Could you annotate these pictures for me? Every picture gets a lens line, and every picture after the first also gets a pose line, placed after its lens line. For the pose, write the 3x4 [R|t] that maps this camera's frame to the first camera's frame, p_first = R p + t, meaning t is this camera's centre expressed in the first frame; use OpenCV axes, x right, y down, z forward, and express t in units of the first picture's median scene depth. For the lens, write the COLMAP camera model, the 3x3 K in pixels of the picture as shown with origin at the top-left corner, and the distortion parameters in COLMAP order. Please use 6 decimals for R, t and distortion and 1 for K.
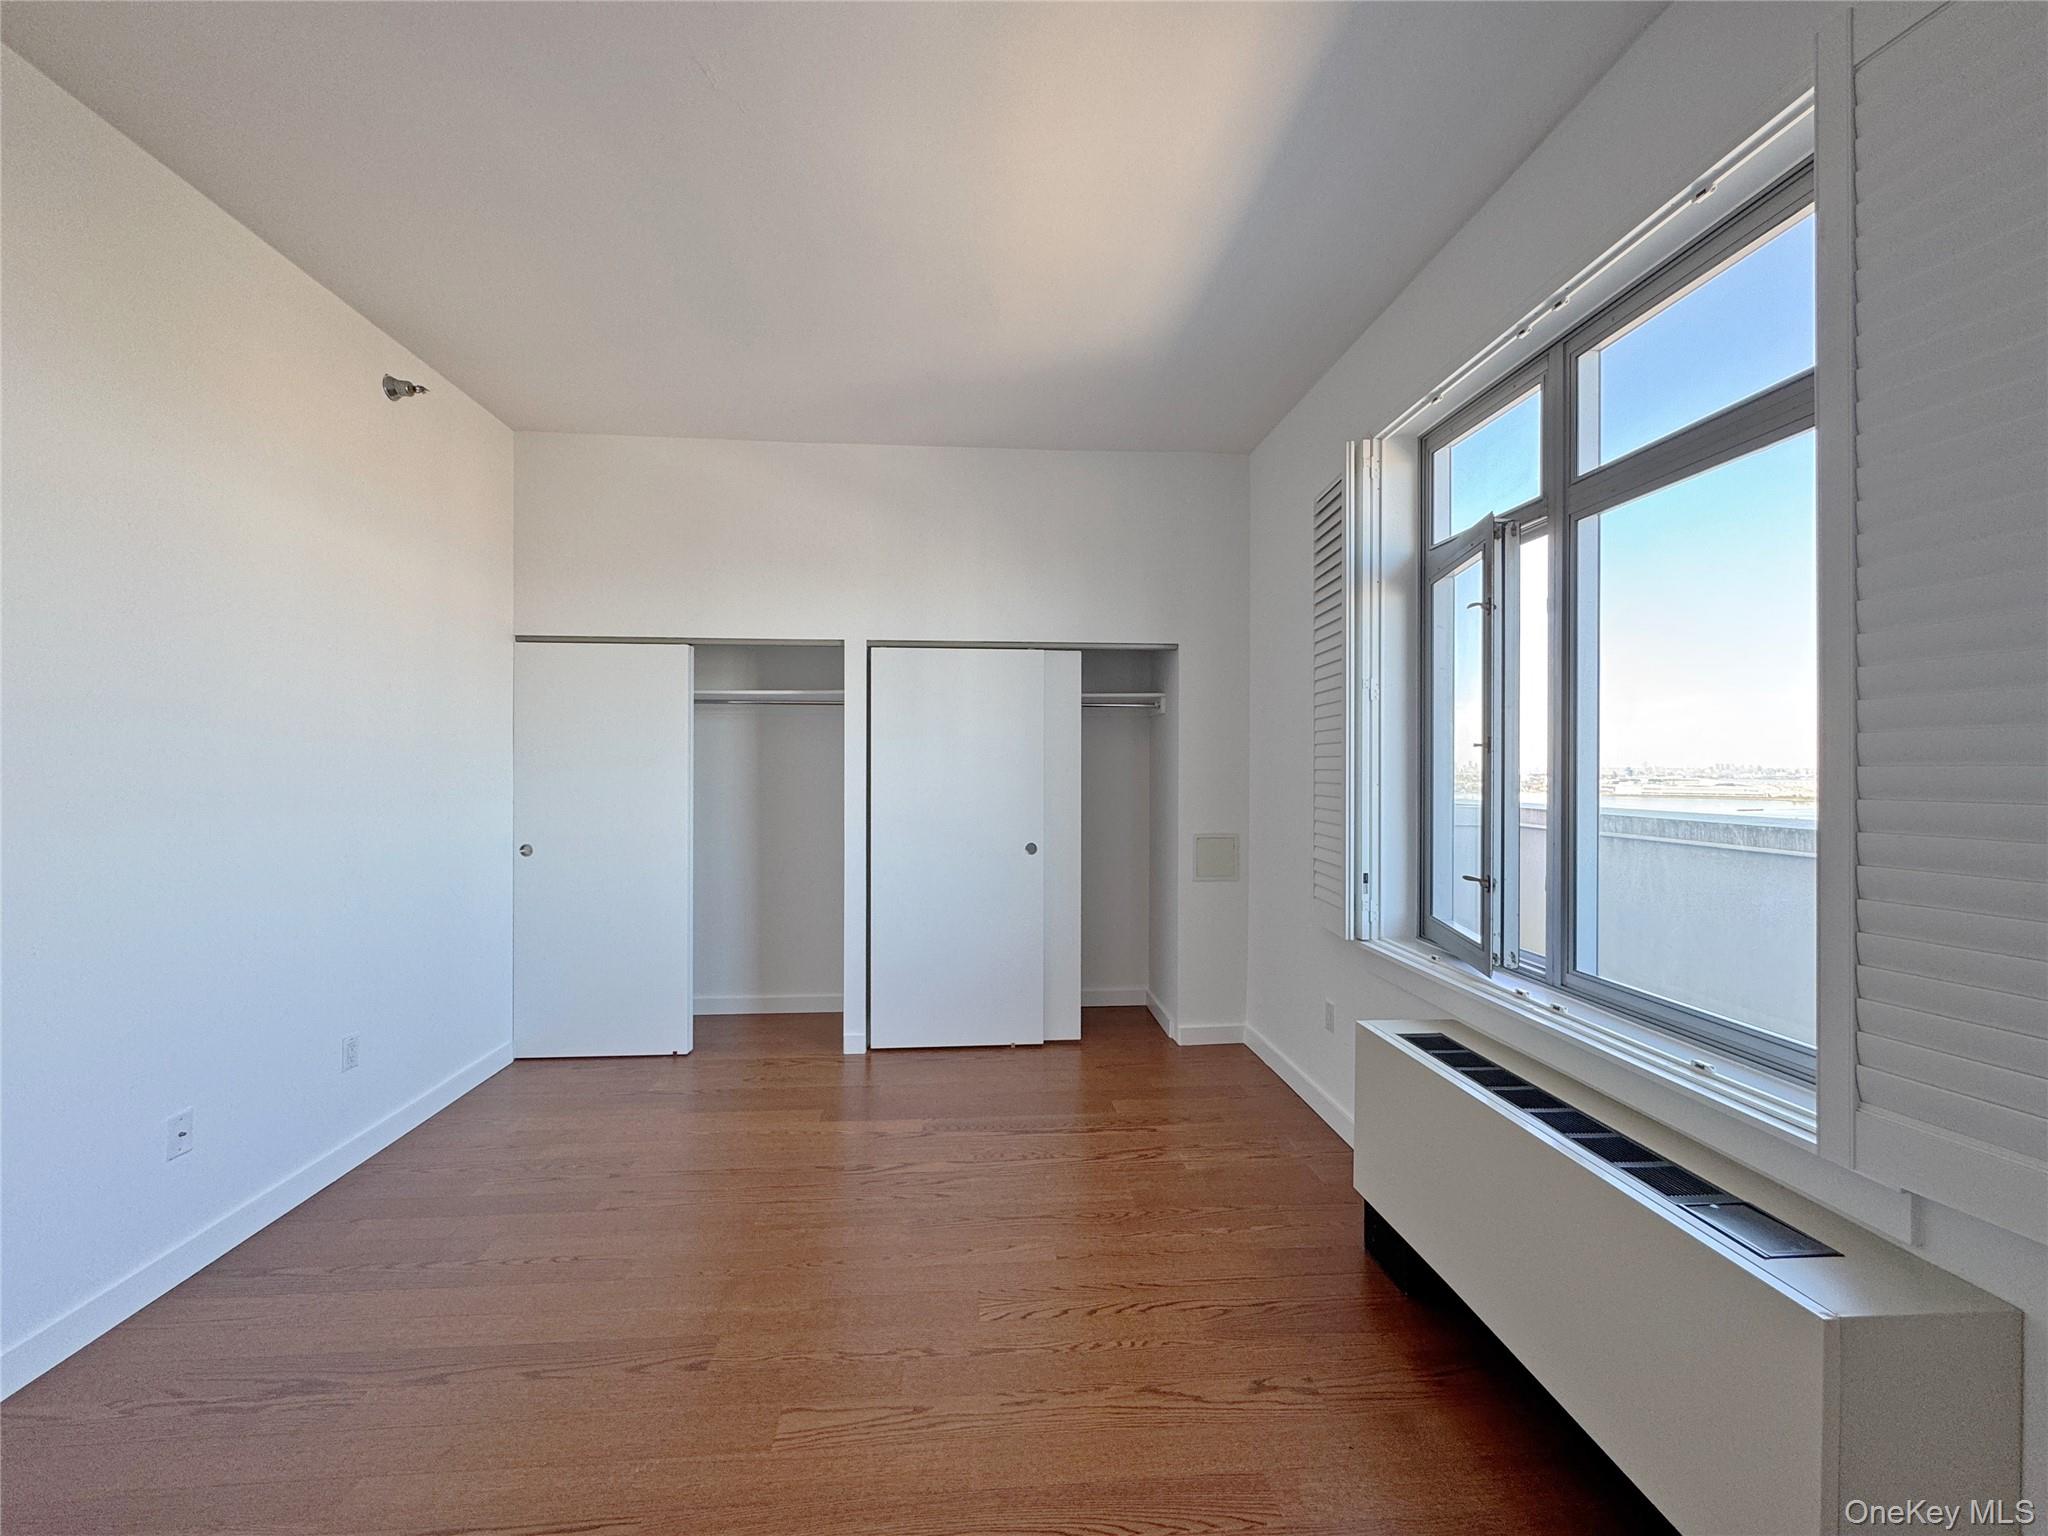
lens RADIAL K [[822.3, 0, 1027.6], [0, 822.3, 766.3], [0, 0, 1]] dist [0.001488, 0.000433]
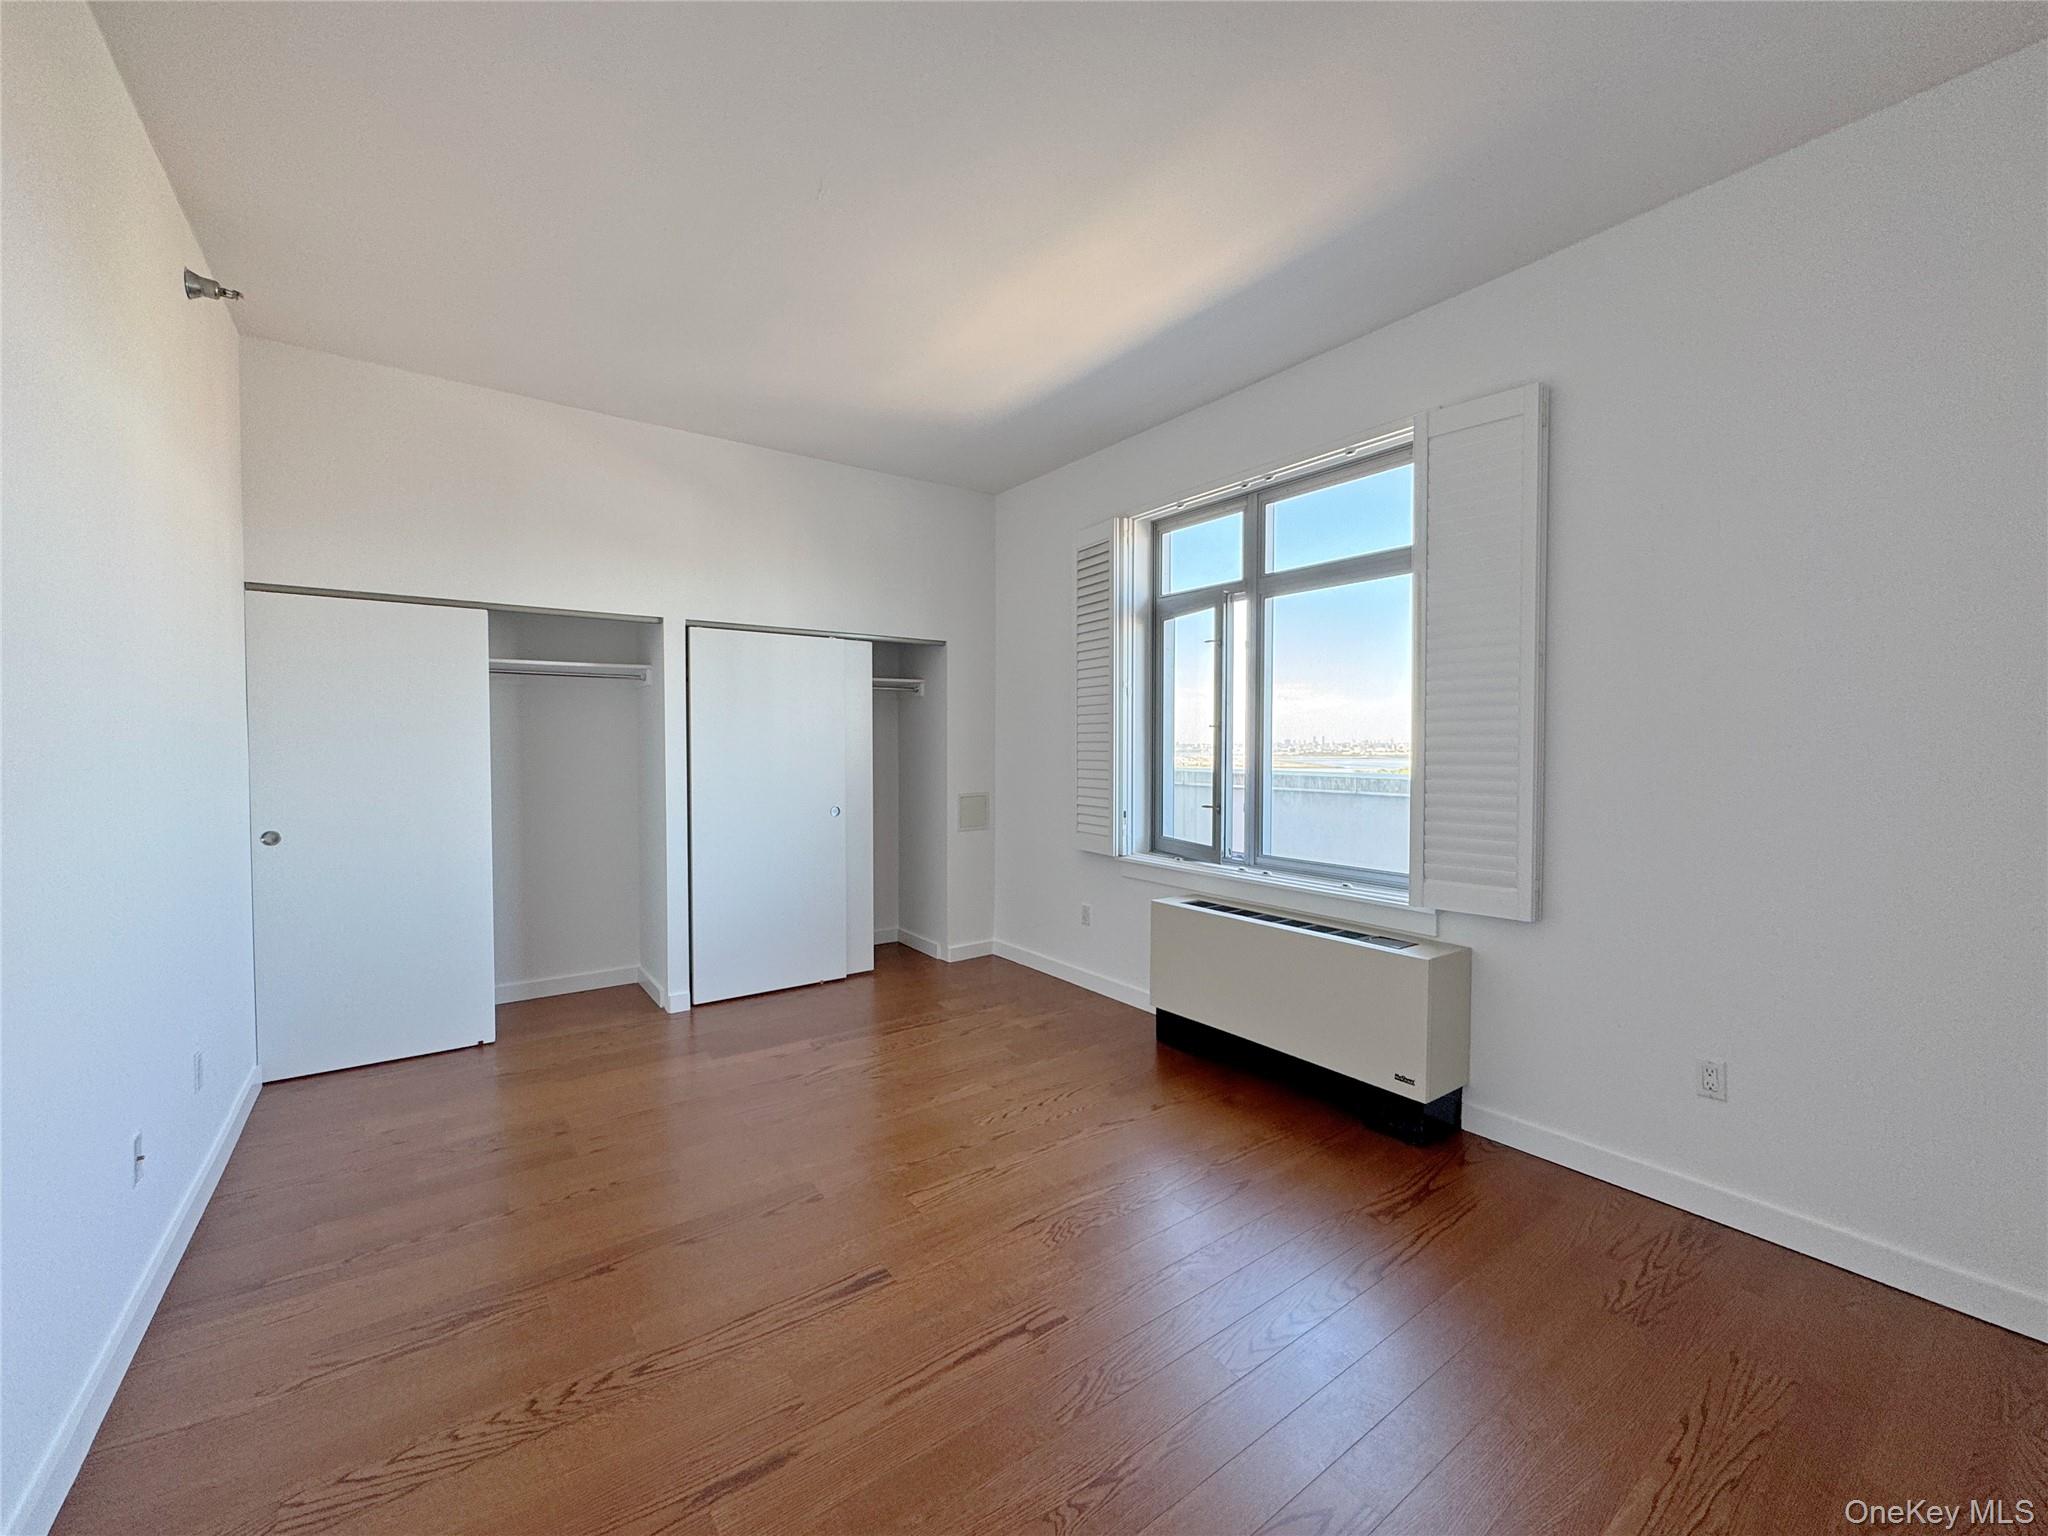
lens RADIAL K [[822.3, 0, 1029.3], [0, 822.3, 768.7], [0, 0, 1]] dist [0.001488, 0.000433]
pose [[0.850960, -0.018039, 0.524921, -0.460555], [0.001535, 0.999491, 0.031859, 0.004894], [-0.525229, -0.026305, 0.850554, -0.156513]]
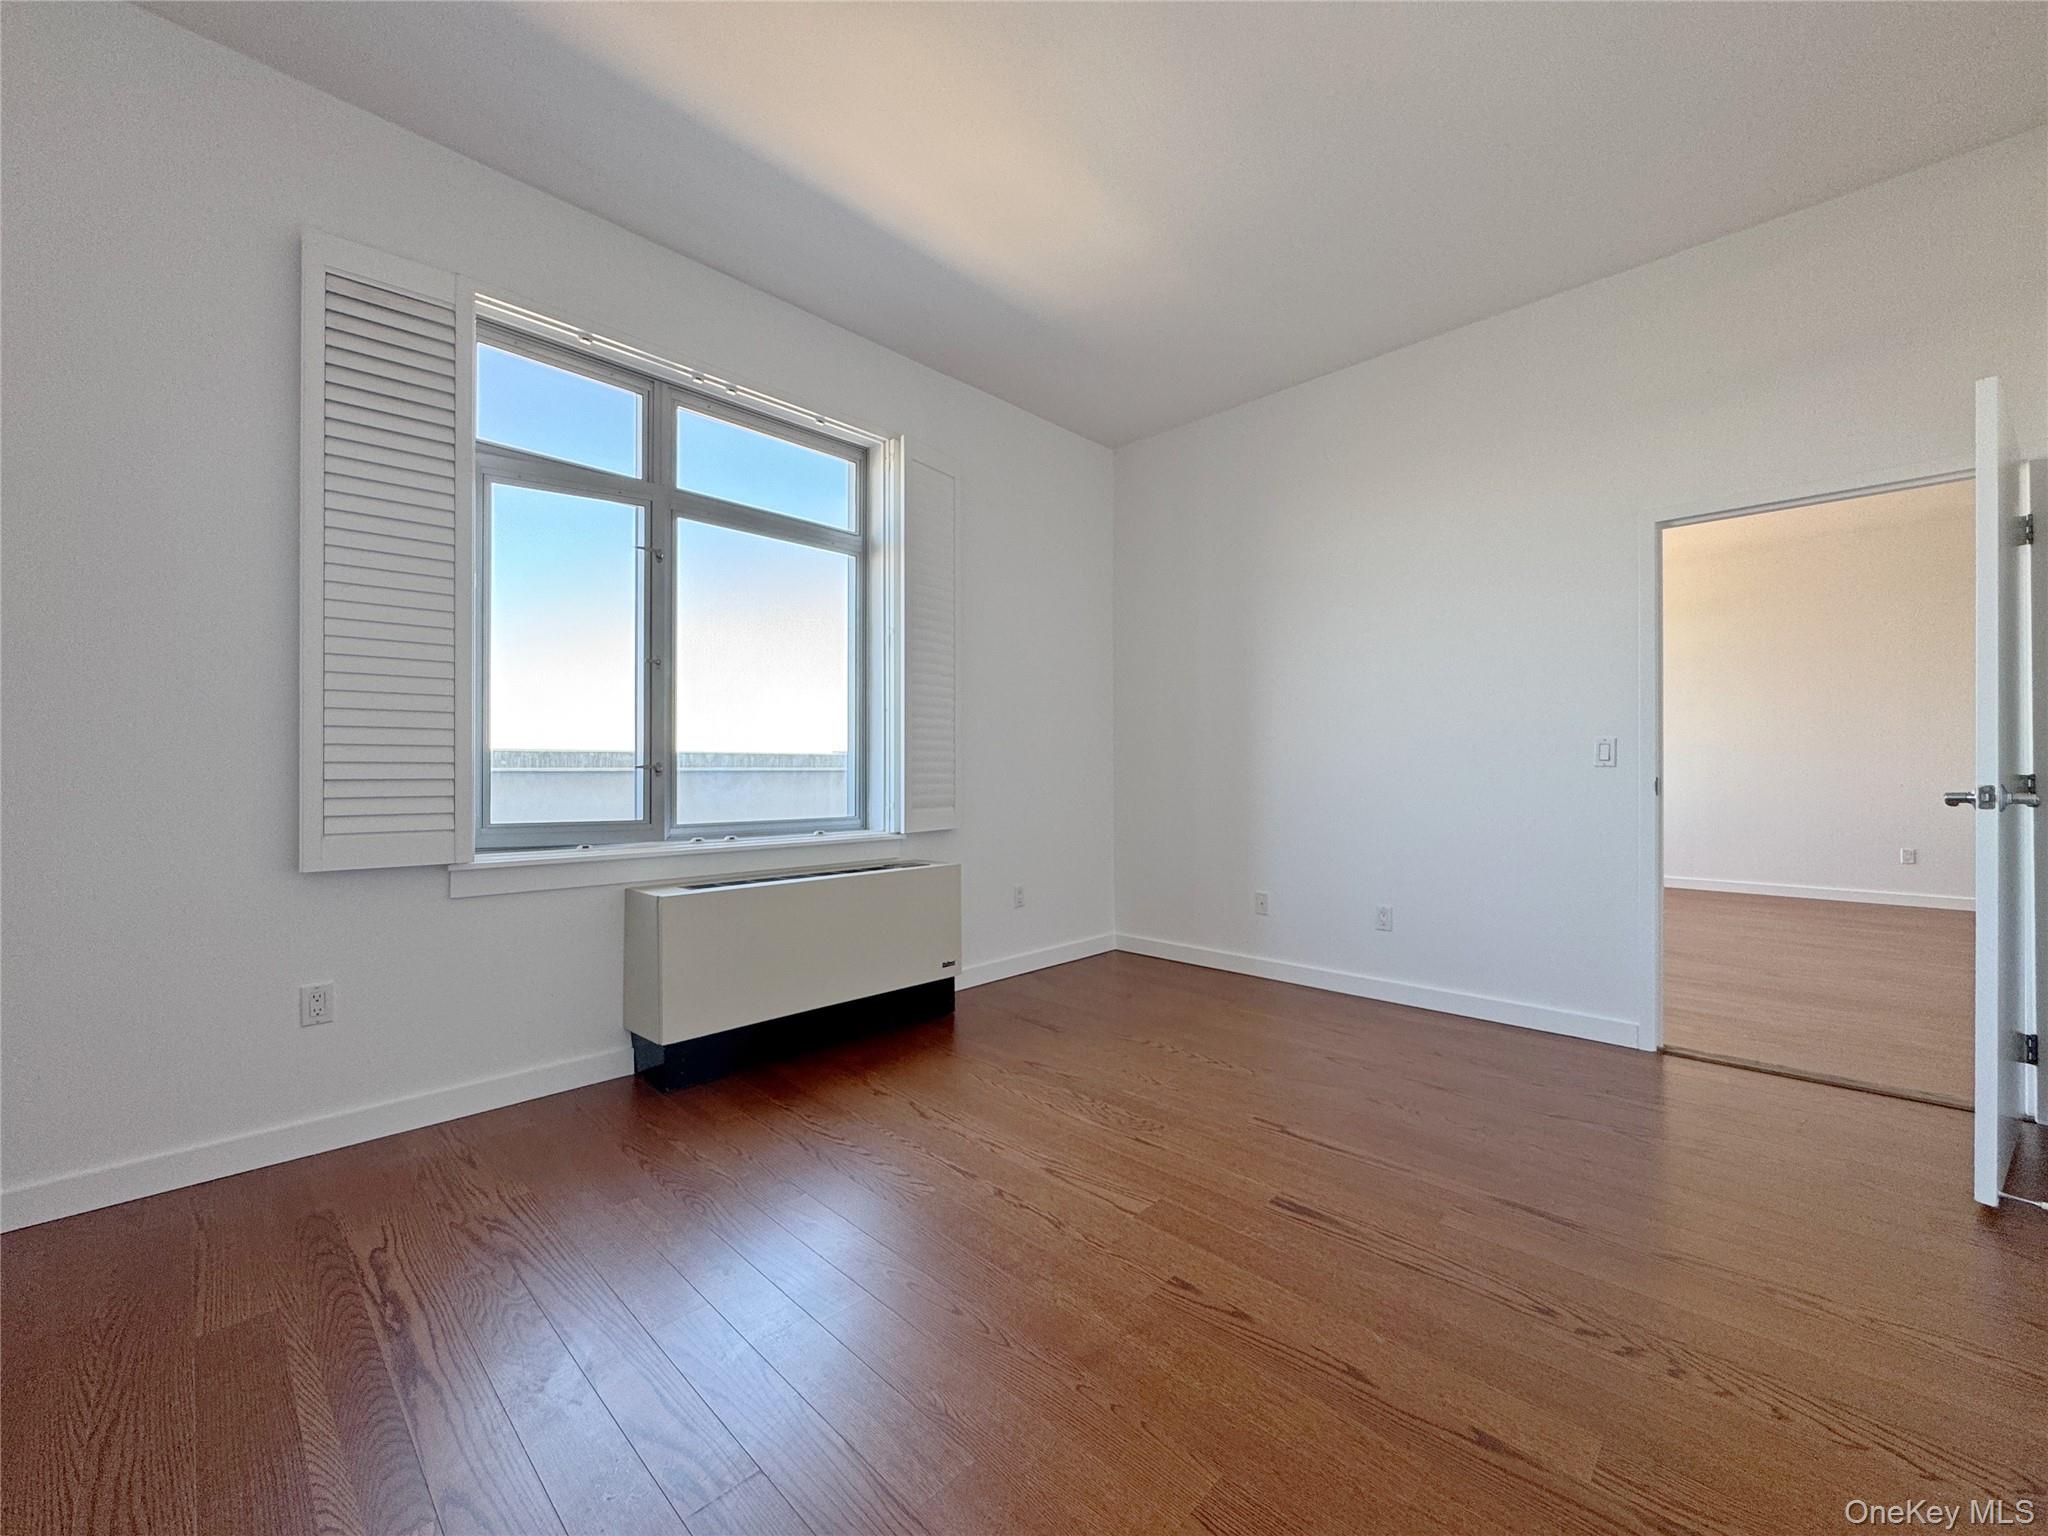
lens RADIAL K [[822.3, 0, 1023.5], [0, 822.3, 773.3], [0, 0, 1]] dist [0.001488, 0.000433]
pose [[-0.660813, -0.003372, 0.750543, -0.563052], [-0.002039, 0.999994, 0.002697, 0.102014], [-0.750548, 0.000252, -0.660816, 1.010599]]
